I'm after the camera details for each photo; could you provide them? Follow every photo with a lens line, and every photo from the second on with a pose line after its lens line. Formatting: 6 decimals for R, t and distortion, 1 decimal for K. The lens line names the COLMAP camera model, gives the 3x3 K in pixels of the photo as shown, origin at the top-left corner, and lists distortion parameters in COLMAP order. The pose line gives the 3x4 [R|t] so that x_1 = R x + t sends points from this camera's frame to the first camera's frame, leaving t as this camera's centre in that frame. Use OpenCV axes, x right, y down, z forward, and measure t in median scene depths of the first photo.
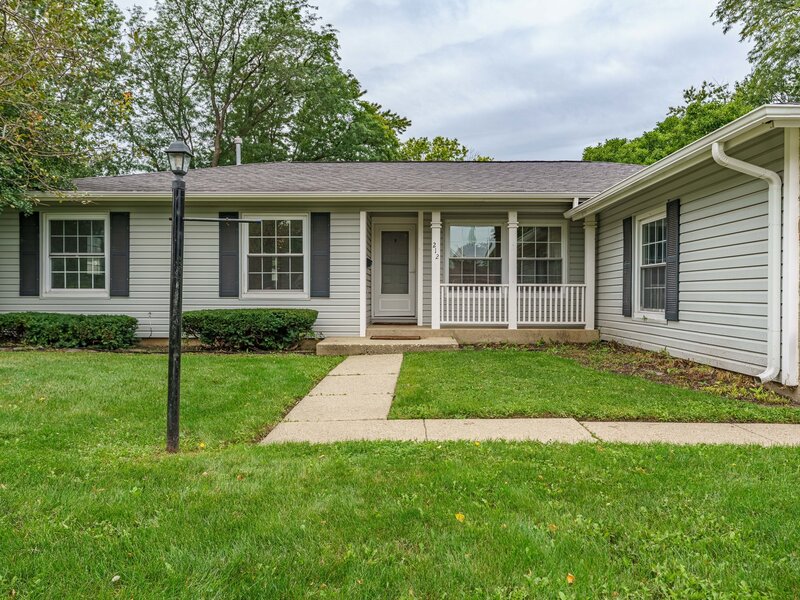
lens RADIAL K [[583.9, 0, 405.4], [0, 583.9, 298.3], [0, 0, 1]] dist [0.004928, -0.004008]
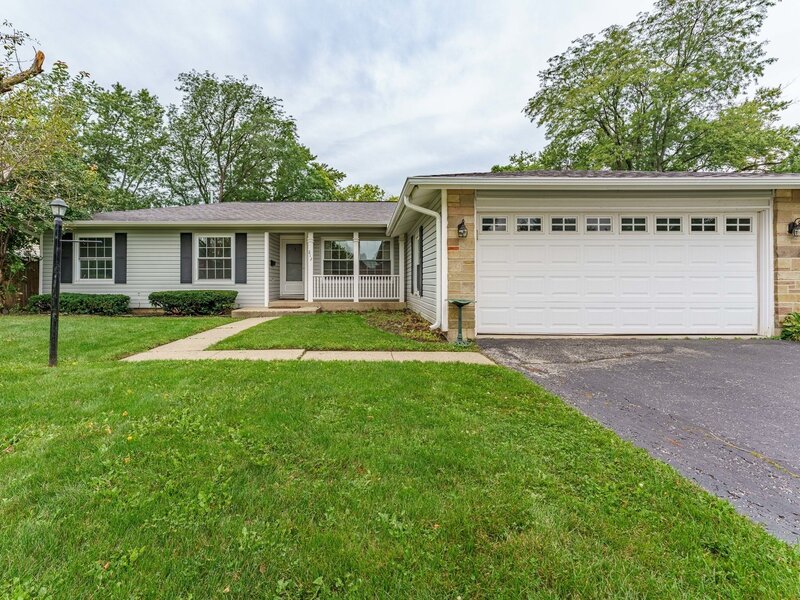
lens RADIAL K [[367.3, 0, 363.2], [0, 367.3, 277.6], [0, 0, 1]] dist [0.003550, 0.000766]
pose [[0.999900, -0.003071, 0.013834, 0.189126], [0.003324, 0.999826, -0.018339, 0.001944], [-0.013775, 0.018383, 0.999736, -0.061518]]
